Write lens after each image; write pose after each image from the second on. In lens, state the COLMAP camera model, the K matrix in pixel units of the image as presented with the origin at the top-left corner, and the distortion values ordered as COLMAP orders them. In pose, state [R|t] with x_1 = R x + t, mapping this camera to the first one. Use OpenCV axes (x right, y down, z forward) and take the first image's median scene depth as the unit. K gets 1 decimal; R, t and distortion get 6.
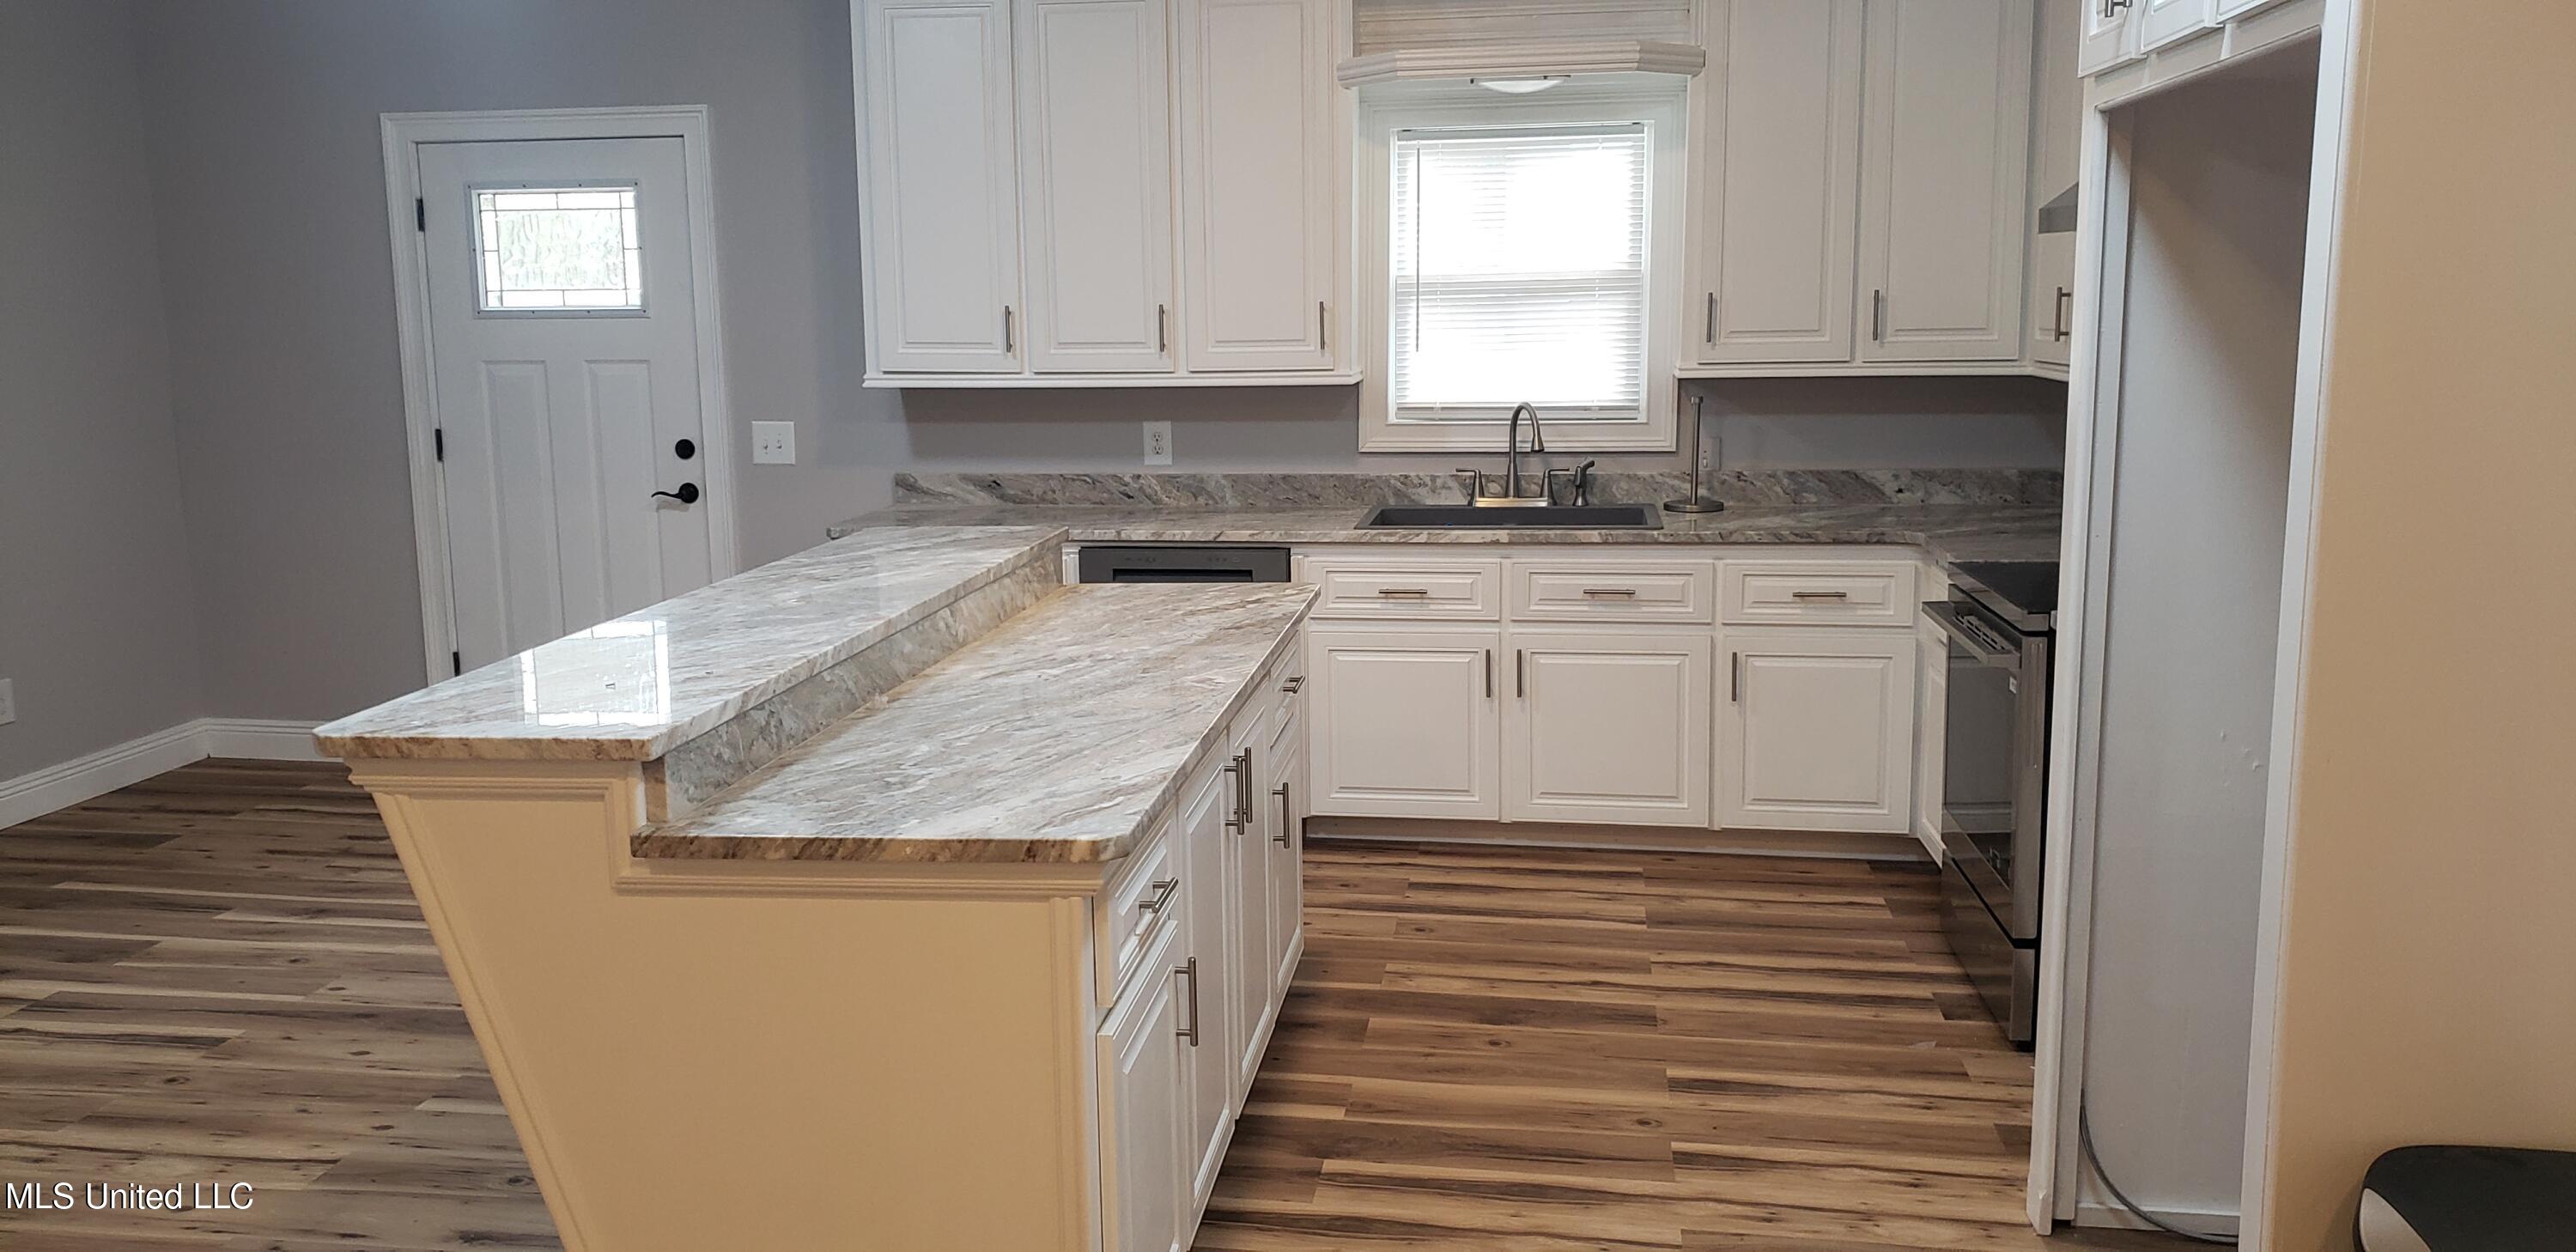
lens RADIAL K [[1973.9, 0, 1288.0], [0, 1973.9, 626.0], [0, 0, 1]] dist [0.208941, -0.001029]
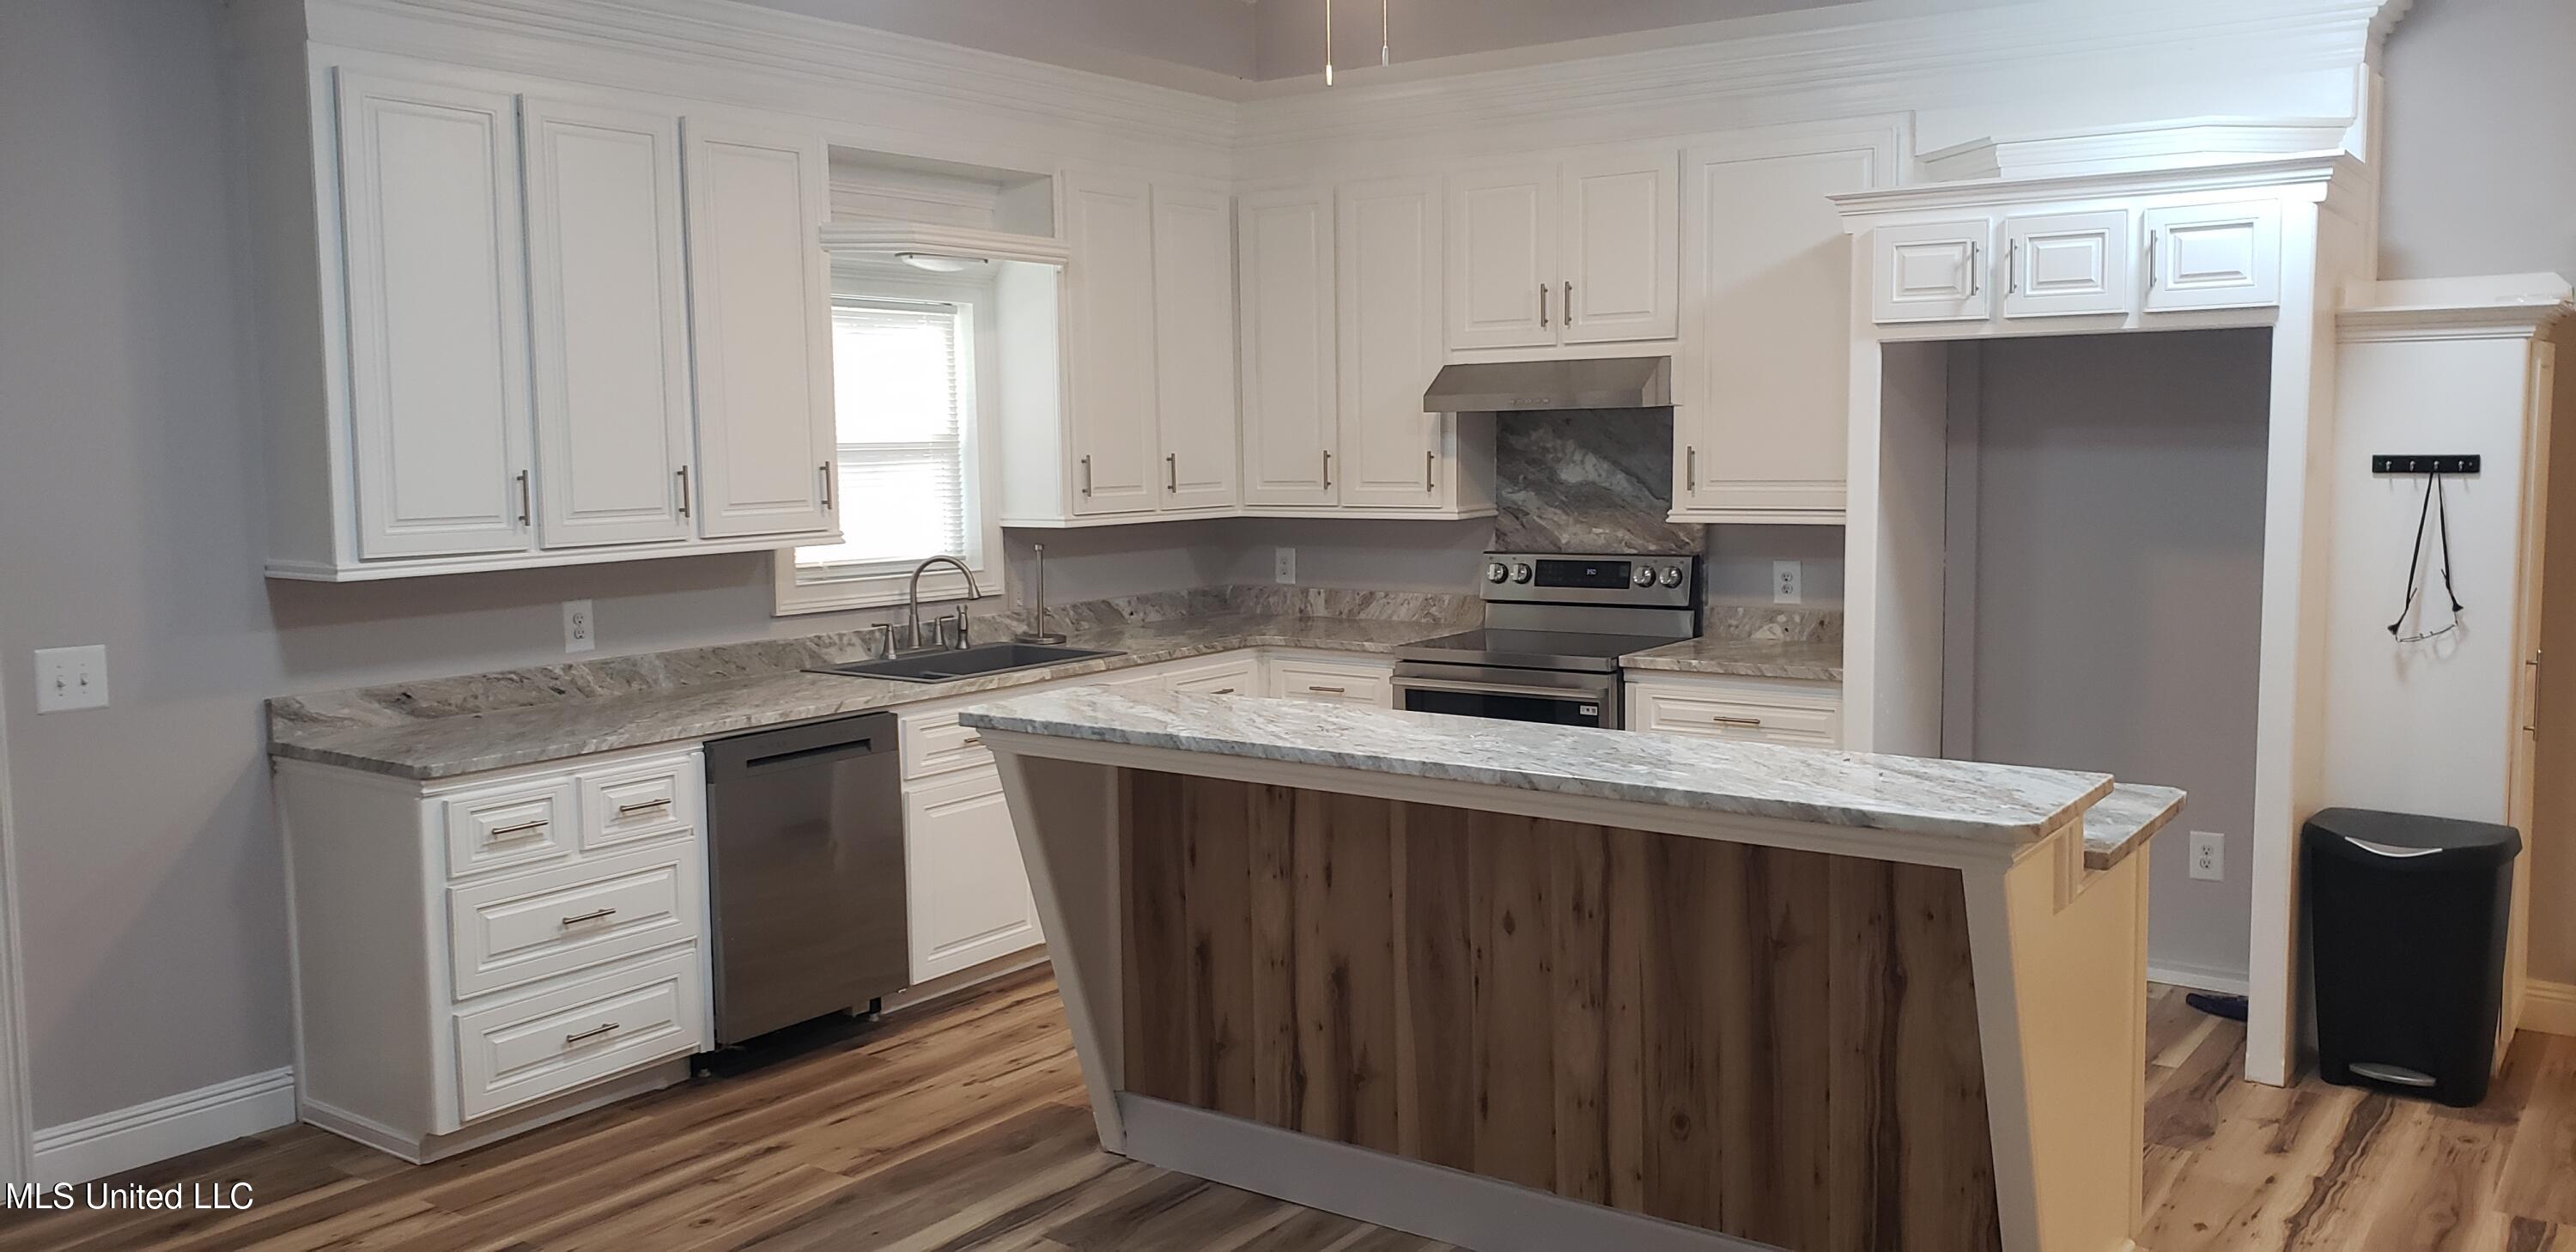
lens RADIAL K [[1973.9, 0, 1288.0], [0, 1973.9, 626.0], [0, 0, 1]] dist [0.208941, -0.001029]
pose [[0.471155, -0.082006, 0.878230, -0.697851], [0.153712, 0.988067, 0.009798, -0.055029], [-0.868554, 0.130378, 0.478138, 0.324650]]
